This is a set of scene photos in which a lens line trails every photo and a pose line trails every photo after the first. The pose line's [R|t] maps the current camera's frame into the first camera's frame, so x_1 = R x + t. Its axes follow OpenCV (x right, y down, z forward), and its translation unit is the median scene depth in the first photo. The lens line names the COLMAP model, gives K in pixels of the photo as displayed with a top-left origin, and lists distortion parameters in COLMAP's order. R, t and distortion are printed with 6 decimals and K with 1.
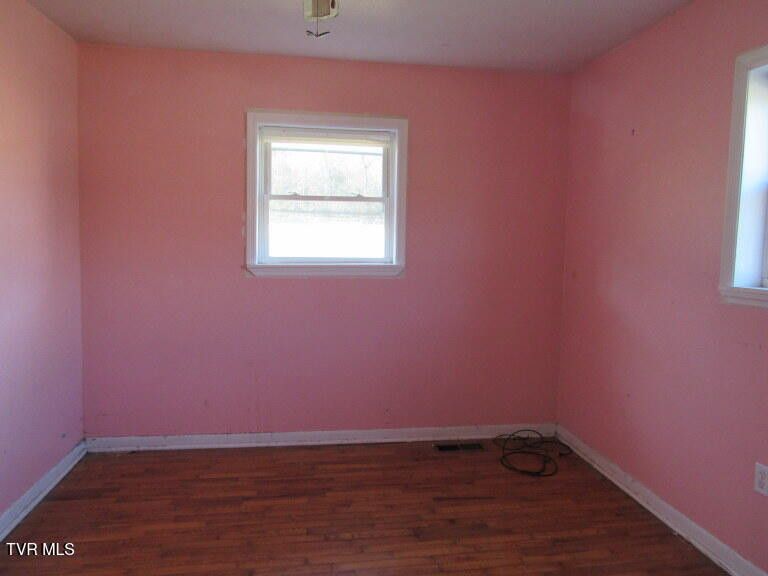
lens RADIAL K [[548.3, 0, 370.3], [0, 548.3, 291.6], [0, 0, 1]] dist [-0.032928, 0.009902]
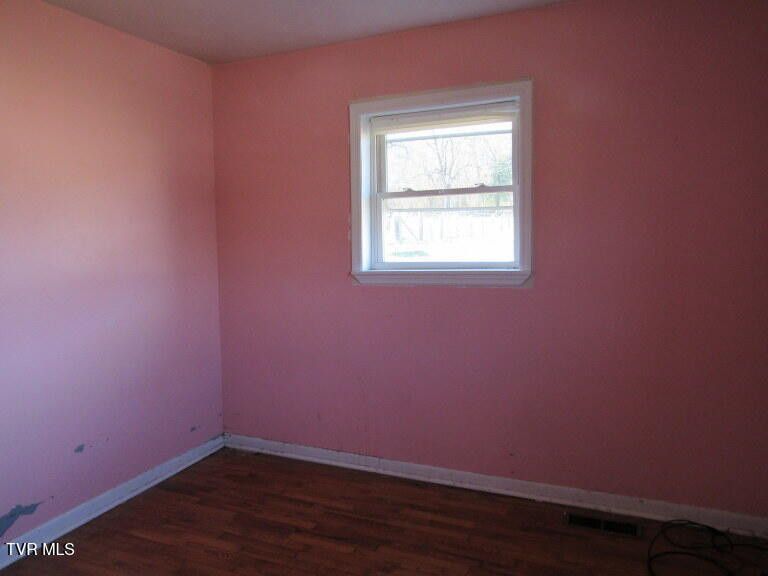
lens RADIAL K [[548.3, 0, 378.2], [0, 548.3, 288.2], [0, 0, 1]] dist [-0.032928, 0.009902]
pose [[0.844942, 0.015537, -0.534632, 0.300439], [-0.013259, 0.999879, 0.008102, -0.029033], [0.534693, 0.000243, 0.845046, 0.245501]]
